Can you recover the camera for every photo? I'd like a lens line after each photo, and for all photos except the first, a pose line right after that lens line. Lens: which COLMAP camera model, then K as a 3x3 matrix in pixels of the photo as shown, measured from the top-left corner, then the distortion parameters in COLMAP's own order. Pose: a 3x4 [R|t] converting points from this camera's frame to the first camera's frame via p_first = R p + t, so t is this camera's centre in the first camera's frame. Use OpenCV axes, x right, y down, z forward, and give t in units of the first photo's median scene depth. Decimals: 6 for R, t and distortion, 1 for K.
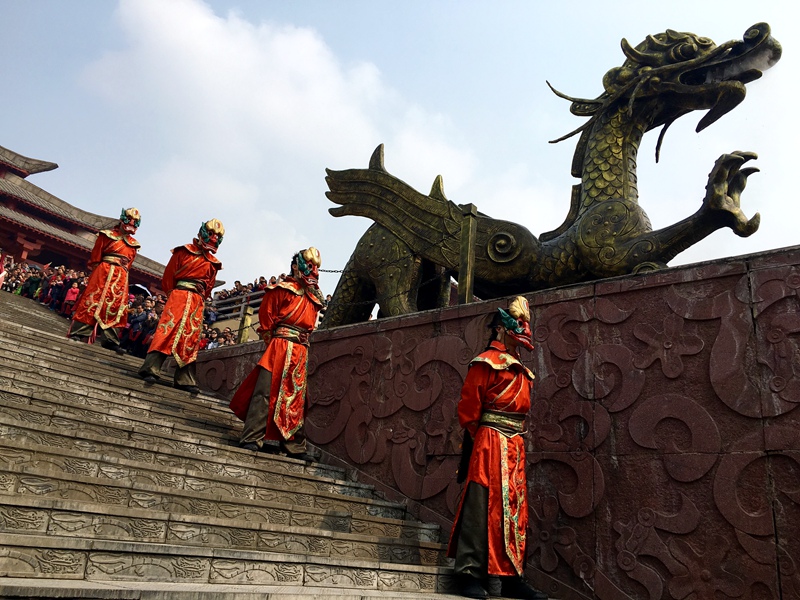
lens RADIAL K [[672.9, 0, 401.4], [0, 672.9, 295.9], [0, 0, 1]] dist [0.035272, -0.007079]
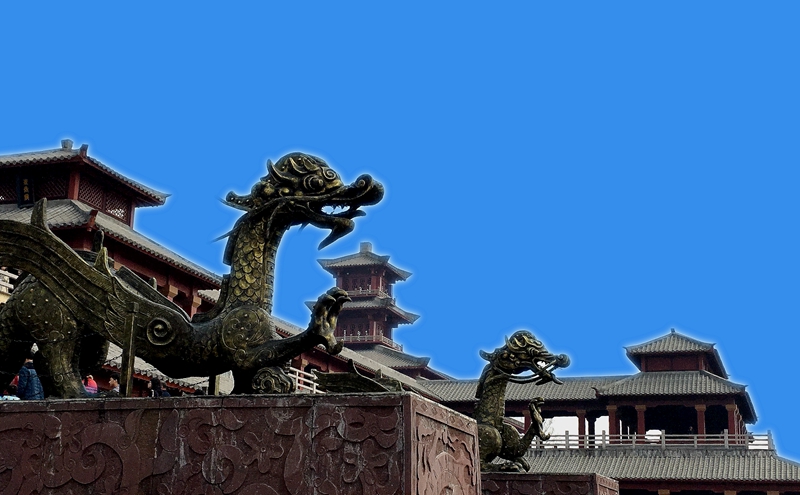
lens RADIAL K [[1232.5, 0, 401.9], [0, 1232.5, 249.8], [0, 0, 1]] dist [0.105353, 0.000000]
pose [[0.945897, 0.017659, 0.323987, -0.165728], [-0.064732, 0.988716, 0.135096, -0.579845], [-0.317945, -0.148759, 0.936366, -1.232882]]
